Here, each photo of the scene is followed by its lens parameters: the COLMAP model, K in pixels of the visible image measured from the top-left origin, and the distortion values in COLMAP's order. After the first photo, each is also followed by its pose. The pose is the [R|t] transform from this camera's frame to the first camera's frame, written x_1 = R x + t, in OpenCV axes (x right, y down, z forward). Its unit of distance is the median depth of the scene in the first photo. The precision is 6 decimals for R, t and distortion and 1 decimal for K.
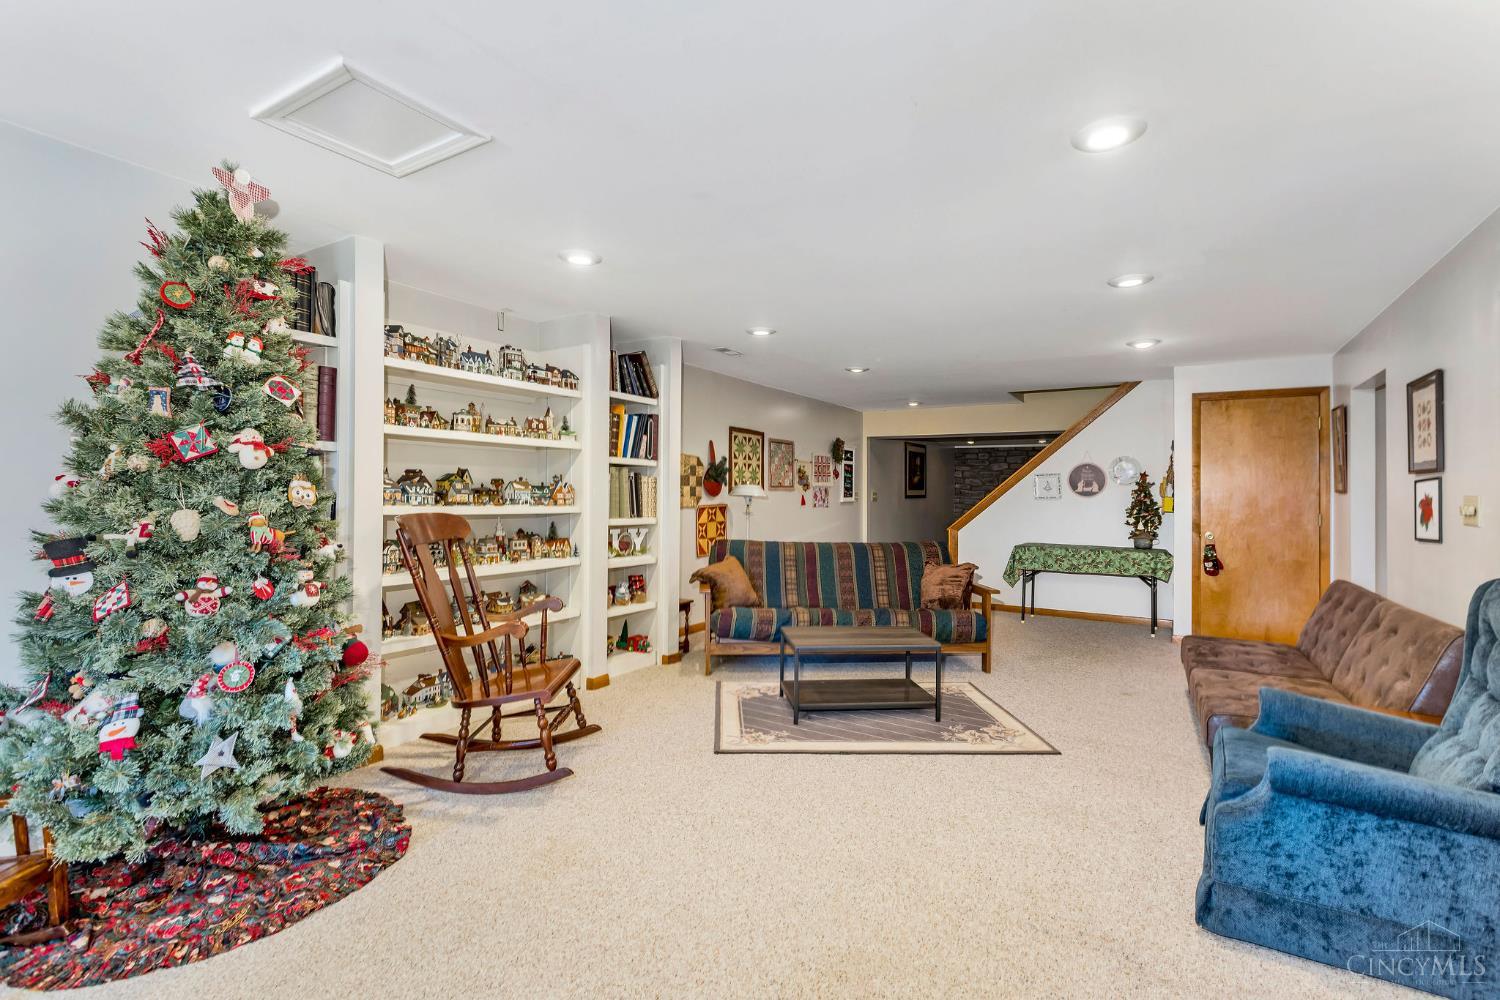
lens RADIAL K [[657.0, 0, 746.5], [0, 657.0, 493.6], [0, 0, 1]] dist [-0.000719, 0.000003]
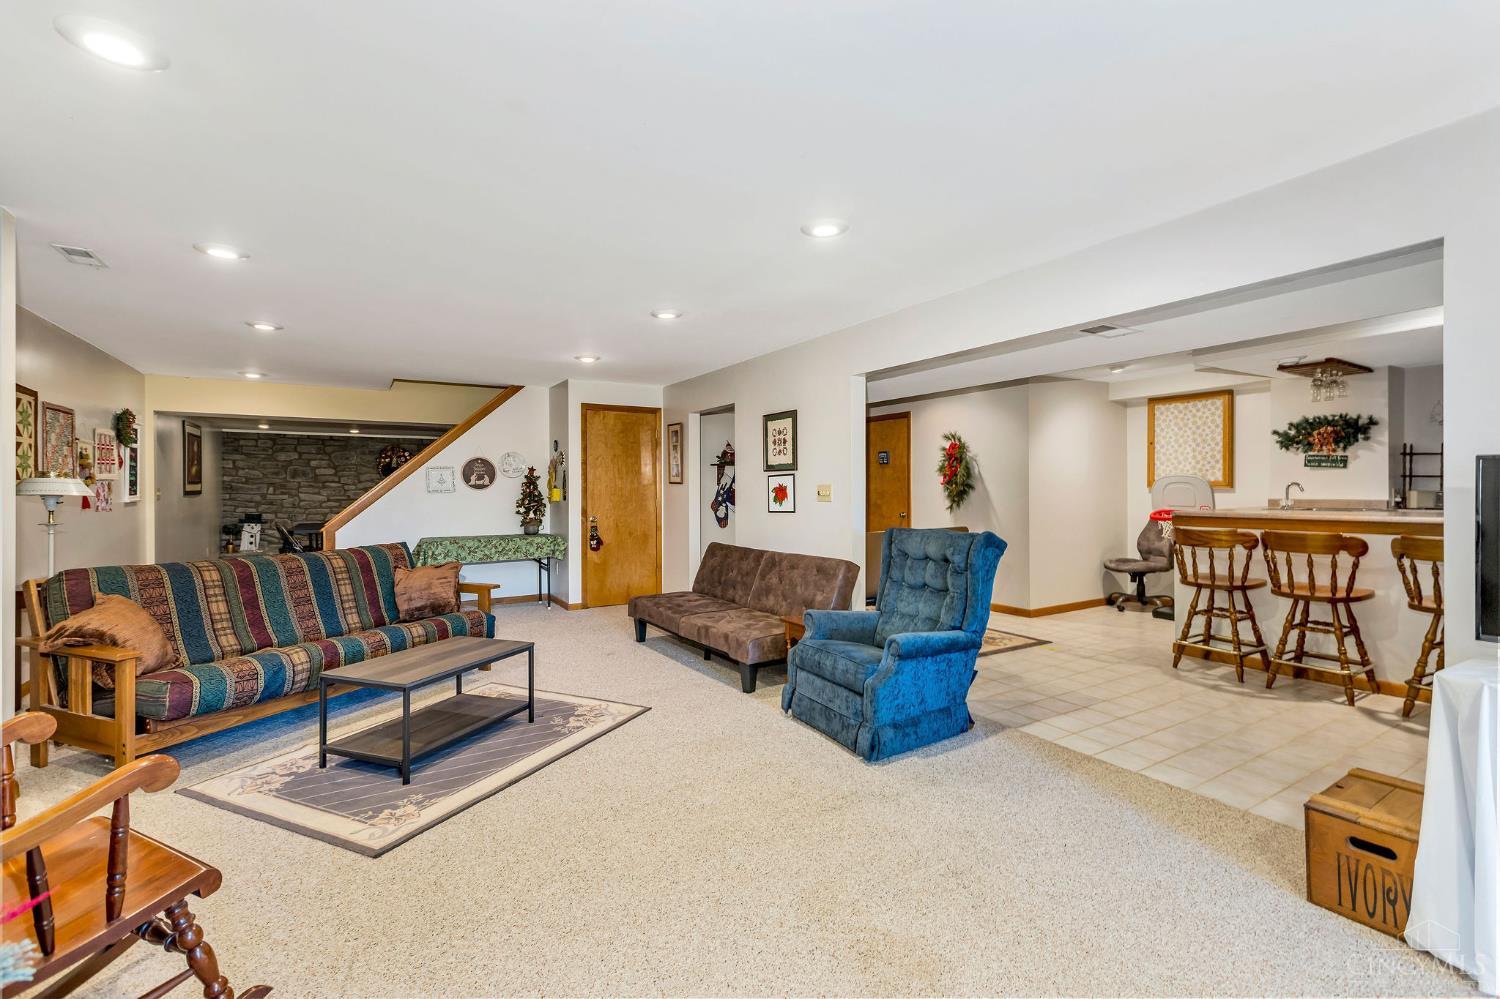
lens RADIAL K [[657.0, 0, 746.5], [0, 657.0, 493.1], [0, 0, 1]] dist [-0.000719, 0.000003]
pose [[0.460125, -0.020334, 0.887621, -0.240566], [0.010838, 0.999792, 0.017285, -0.002944], [-0.887788, 0.001667, 0.460250, 0.157220]]
